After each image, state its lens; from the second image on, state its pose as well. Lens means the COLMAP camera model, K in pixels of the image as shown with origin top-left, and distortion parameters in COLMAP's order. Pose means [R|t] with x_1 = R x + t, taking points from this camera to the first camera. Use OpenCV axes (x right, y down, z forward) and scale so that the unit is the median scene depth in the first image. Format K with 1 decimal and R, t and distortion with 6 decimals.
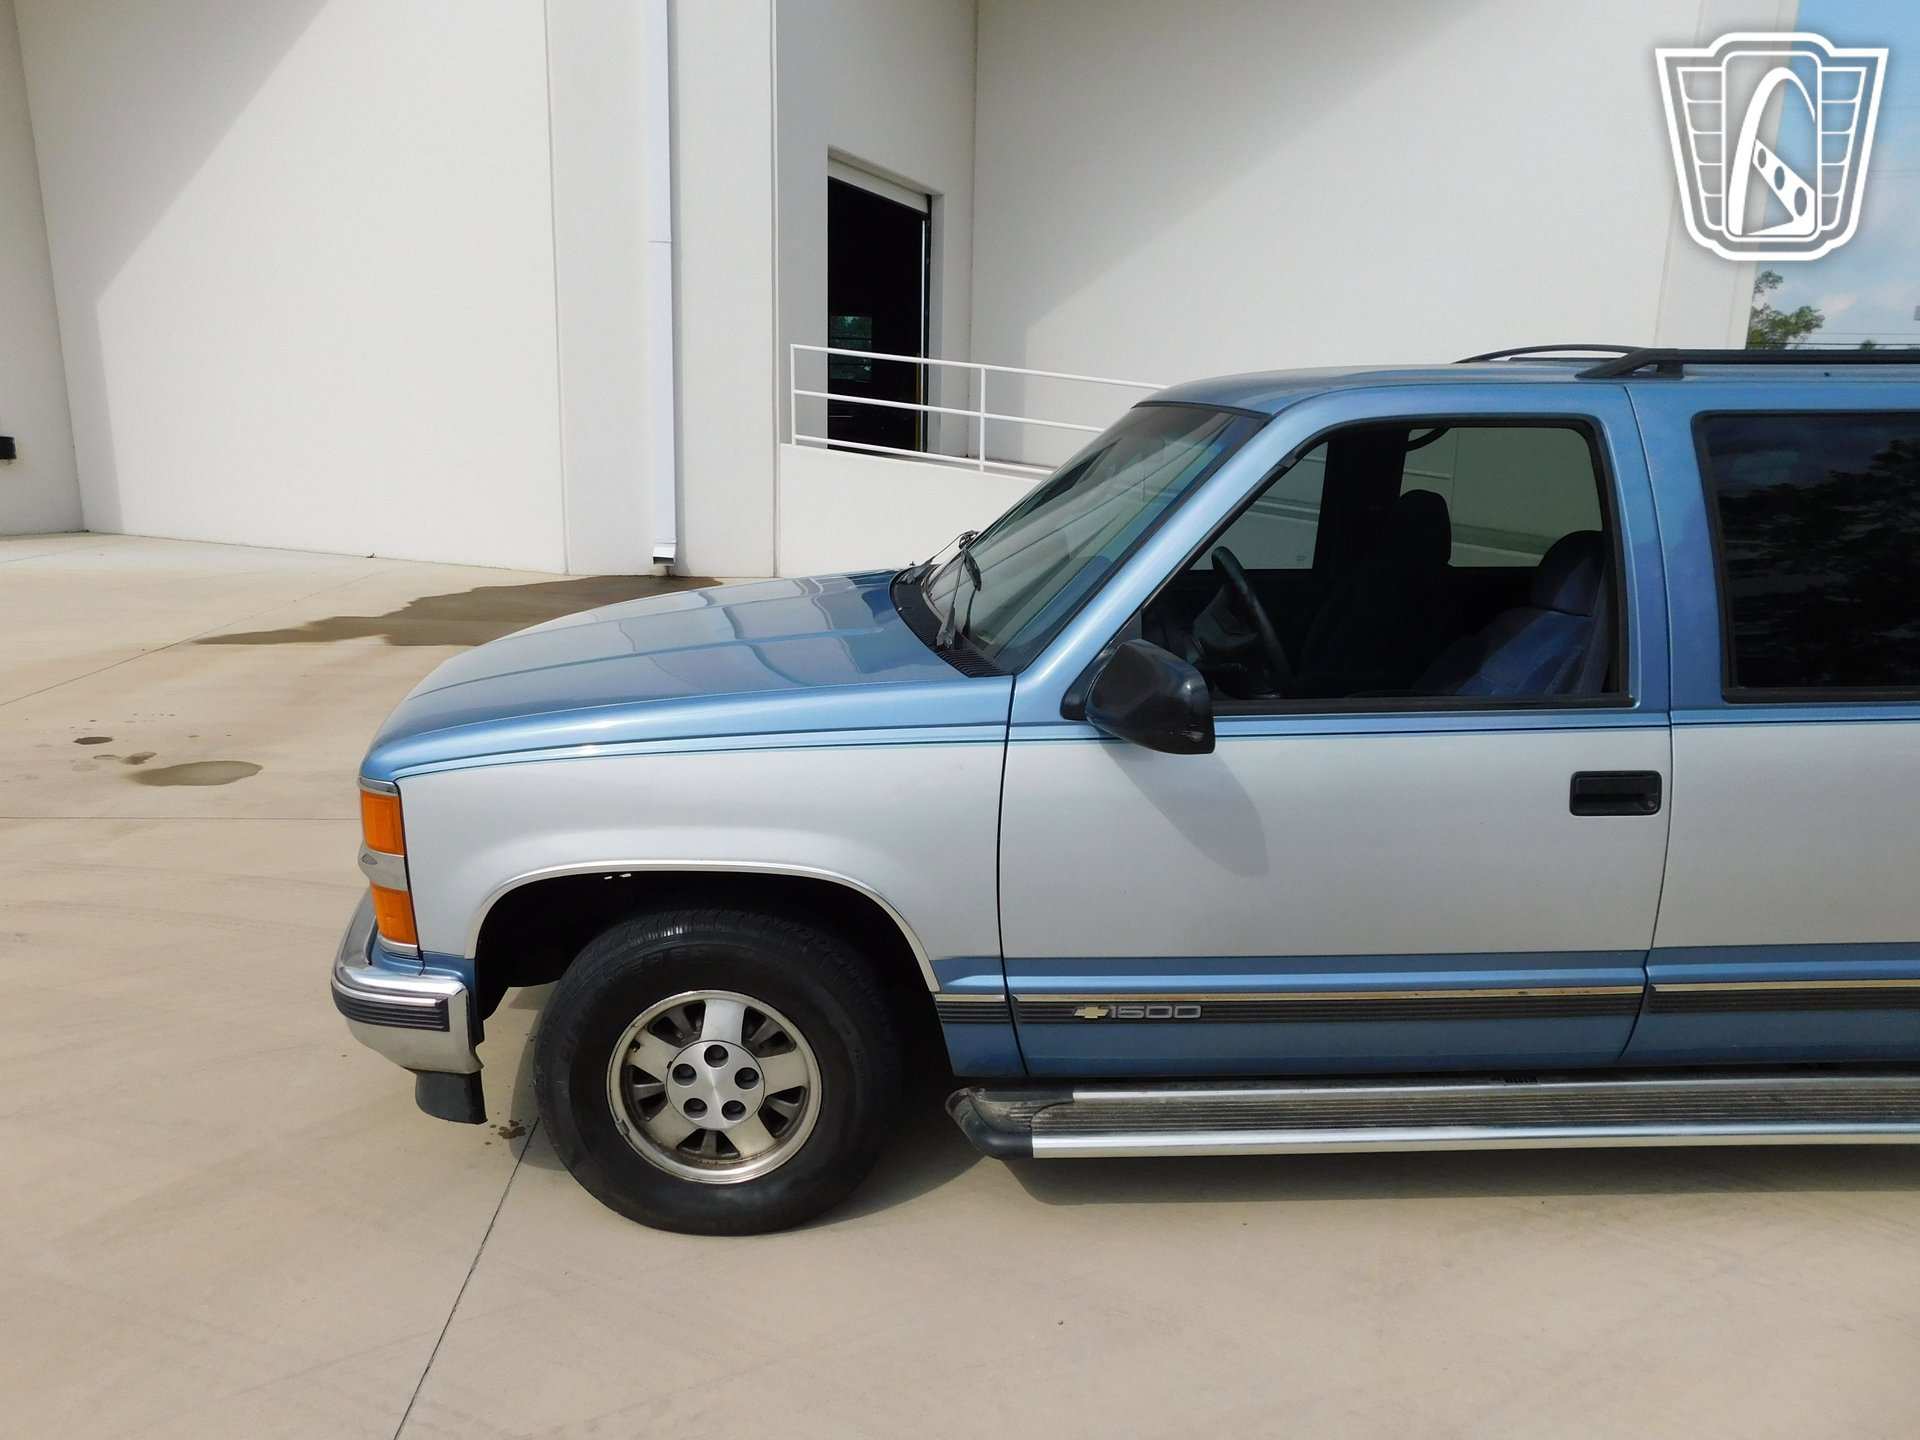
lens RADIAL K [[1262.0, 0, 943.6], [0, 1262.0, 710.8], [0, 0, 1]] dist [-0.074926, 0.058891]
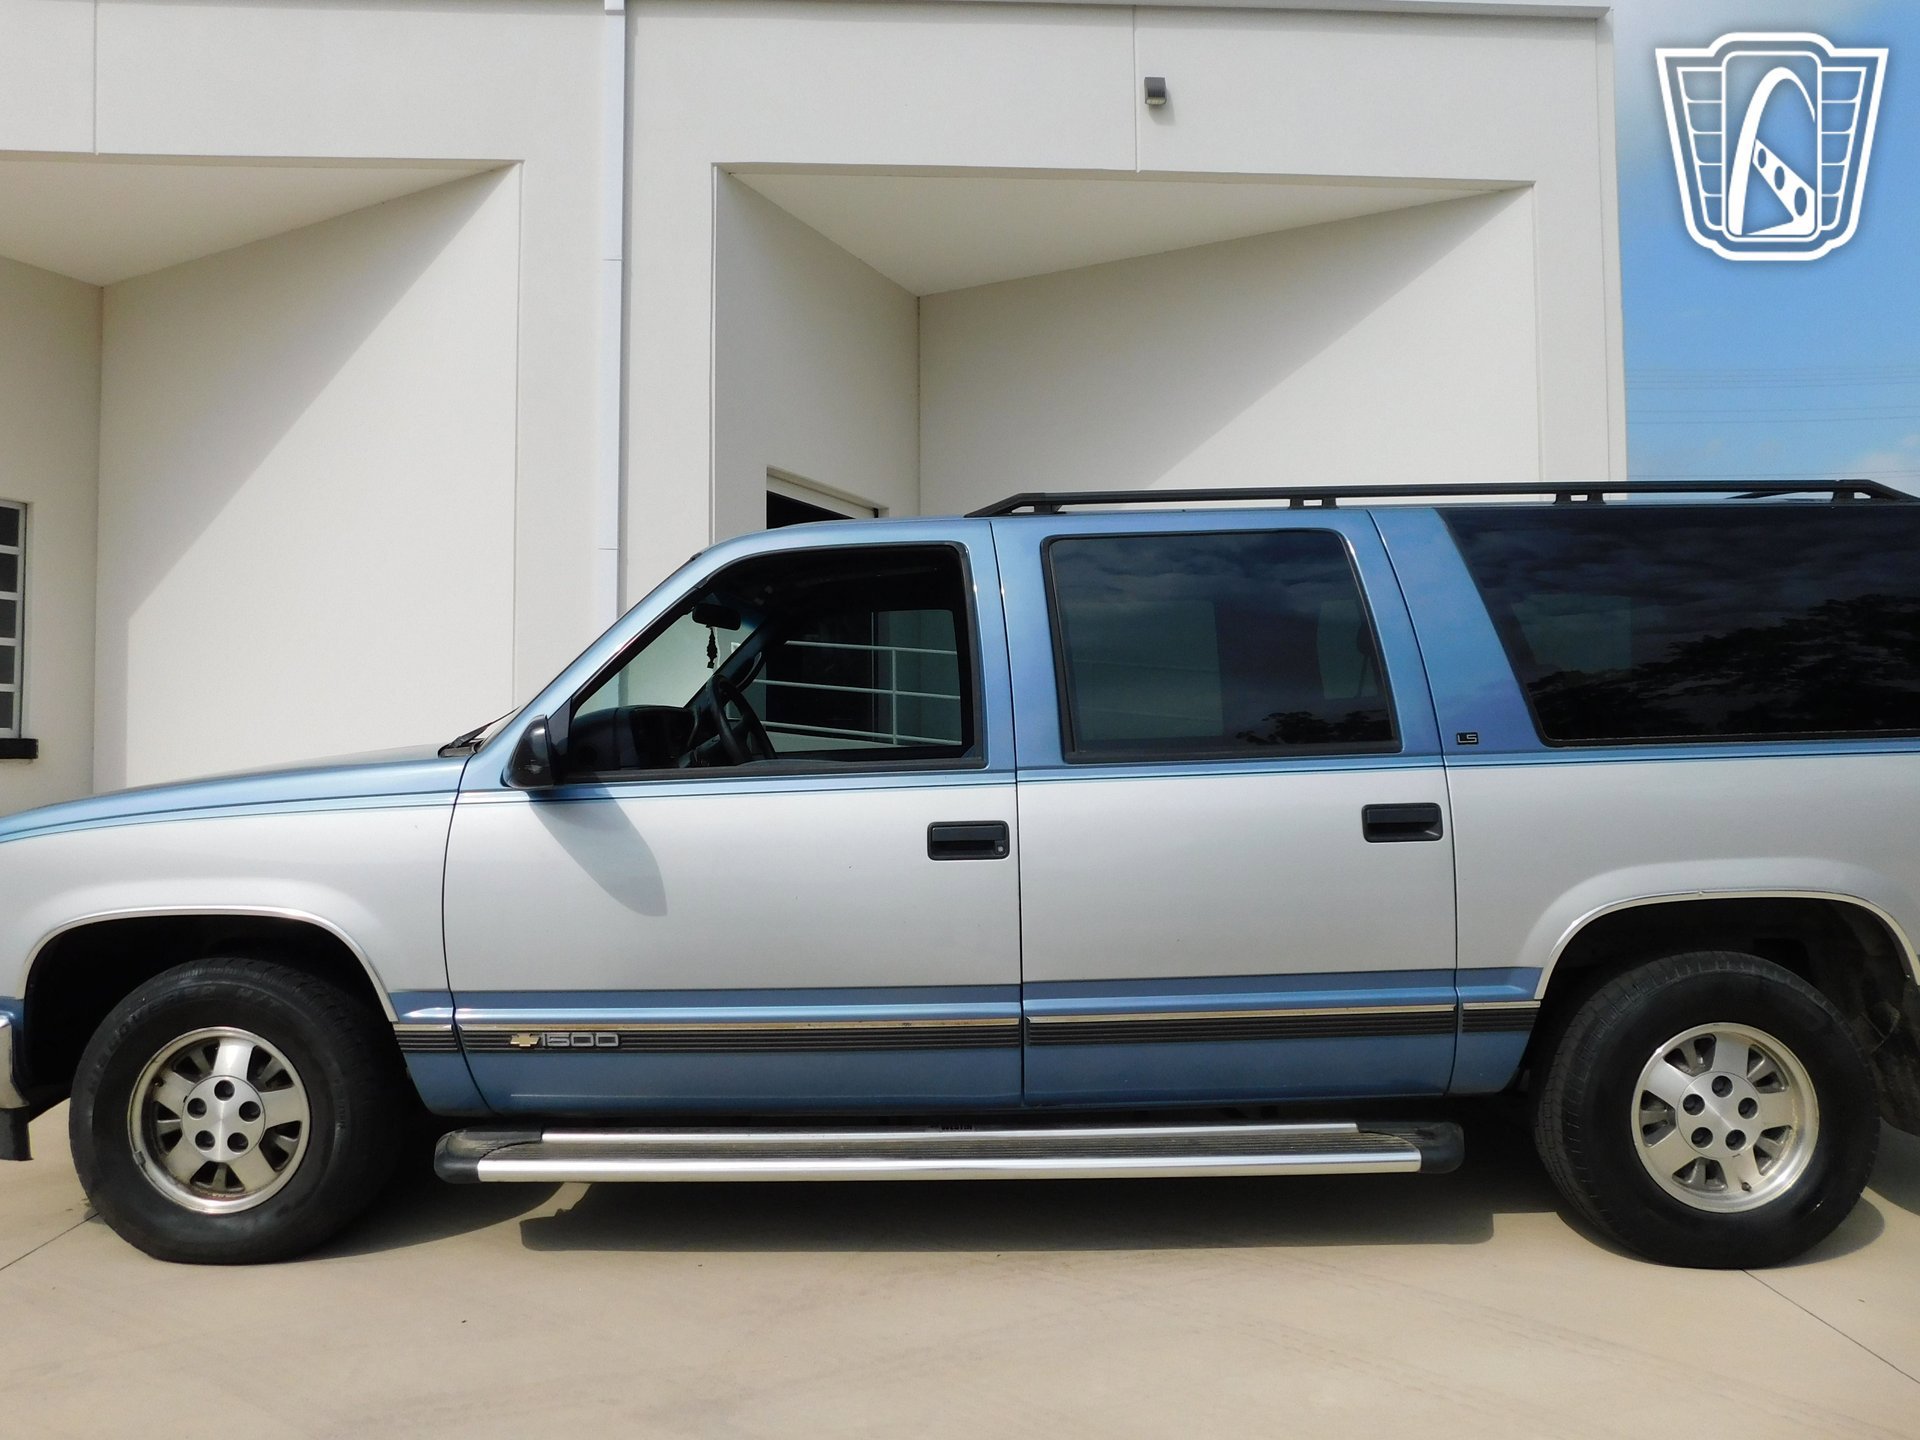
lens RADIAL K [[1262.0, 0, 943.6], [0, 1262.0, 710.8], [0, 0, 1]] dist [-0.074926, 0.058891]
pose [[0.998797, -0.027531, -0.040589, 0.543364], [0.016522, 0.968082, -0.250087, 0.232802], [0.046179, 0.249115, 0.967372, -0.167226]]
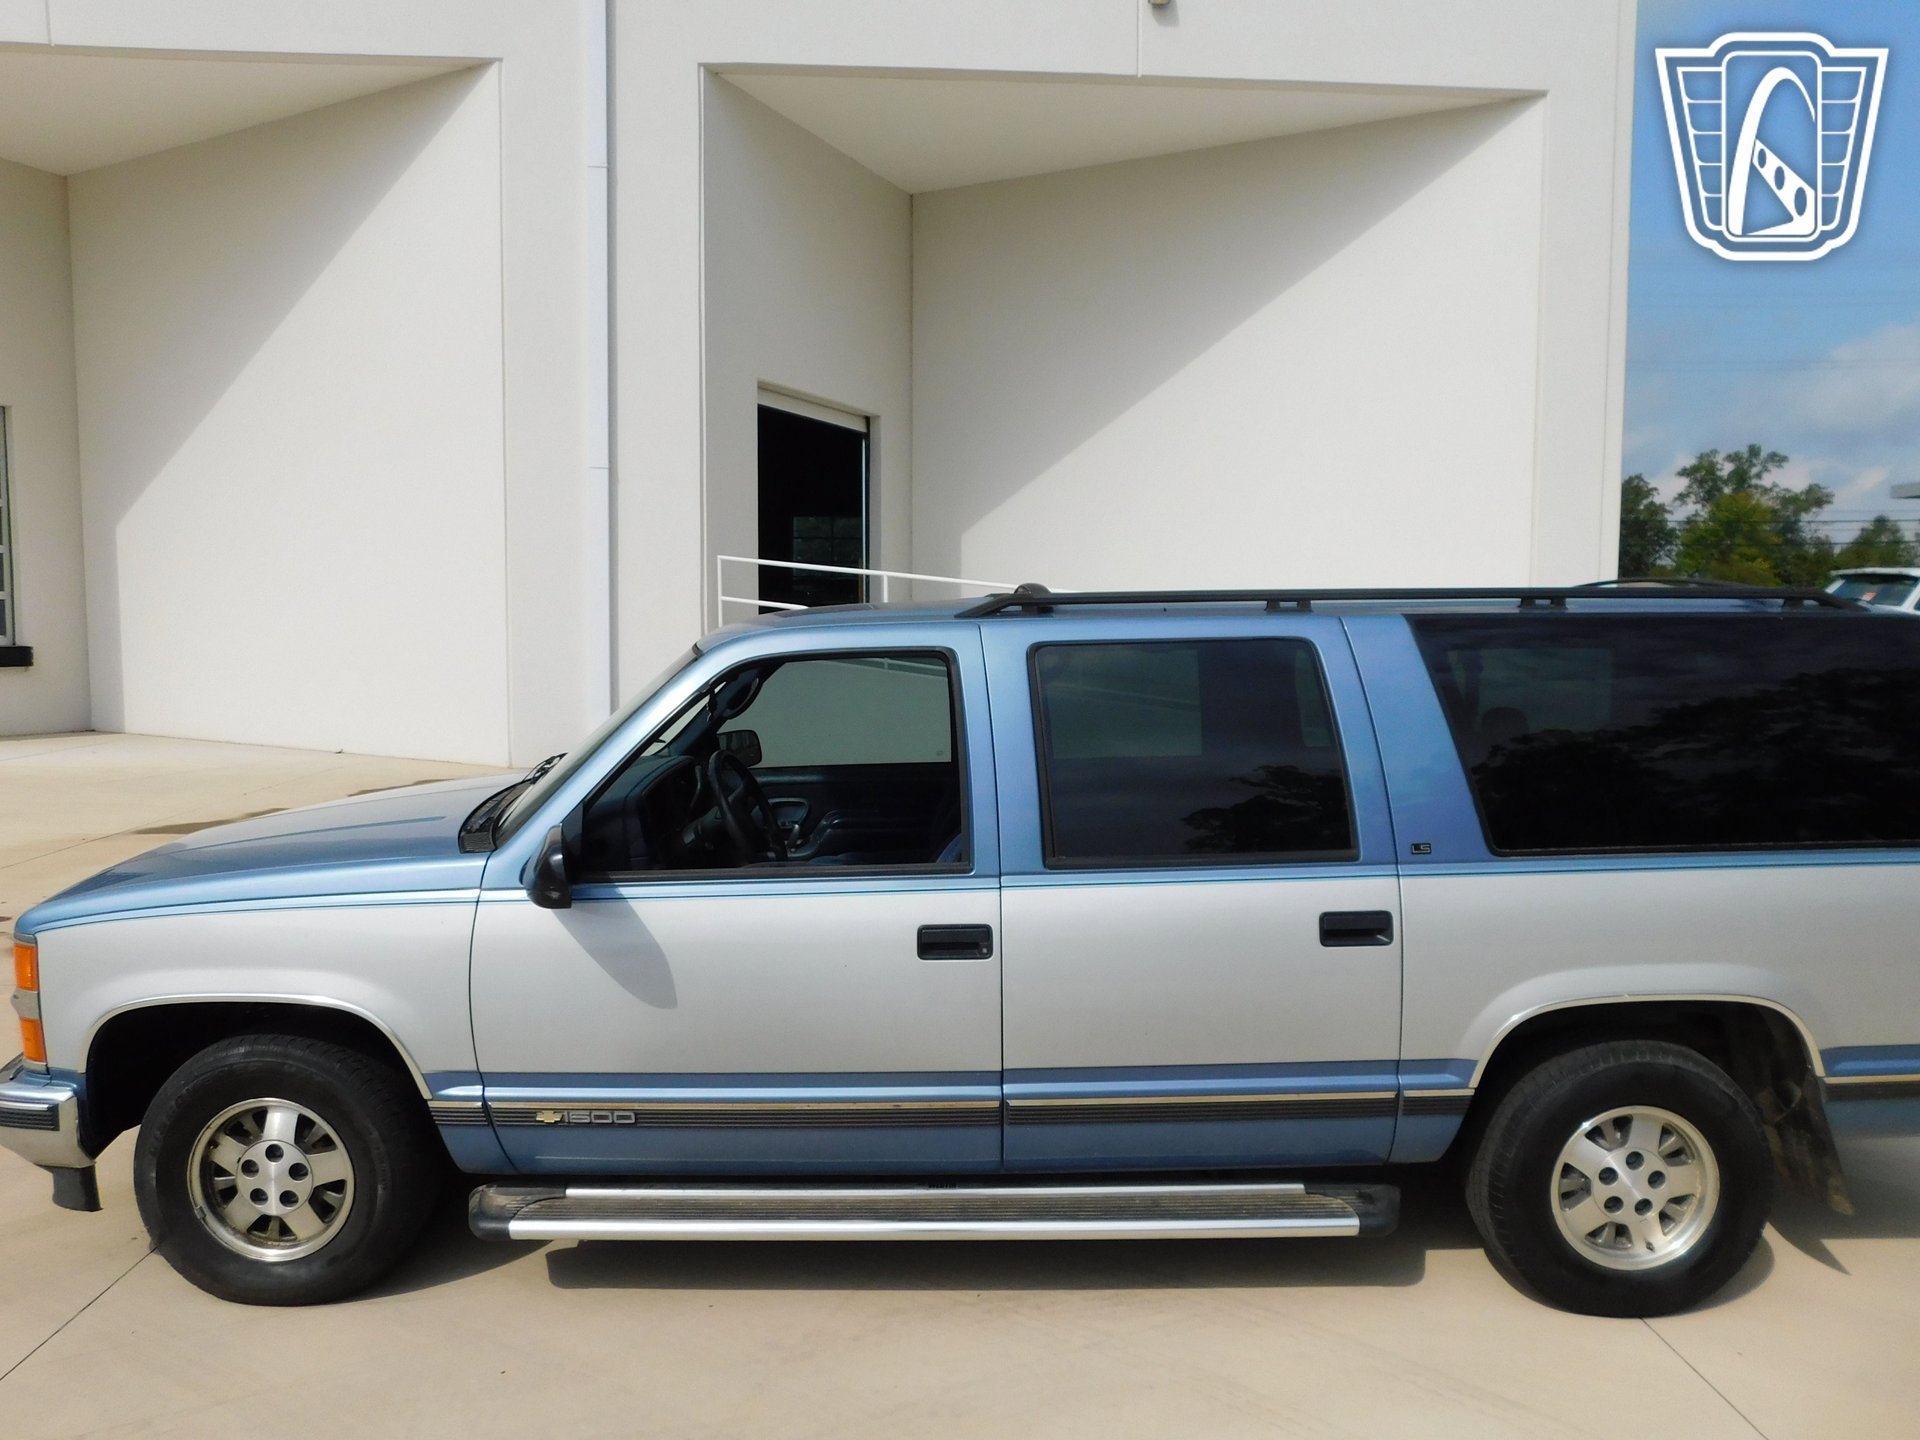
lens RADIAL K [[1262.0, 0, 943.6], [0, 1262.0, 710.8], [0, 0, 1]] dist [-0.074926, 0.058891]
pose [[0.999272, -0.014582, -0.035257, 0.551569], [0.009248, 0.989098, -0.146968, 0.021394], [0.037016, 0.146535, 0.988513, -0.284607]]
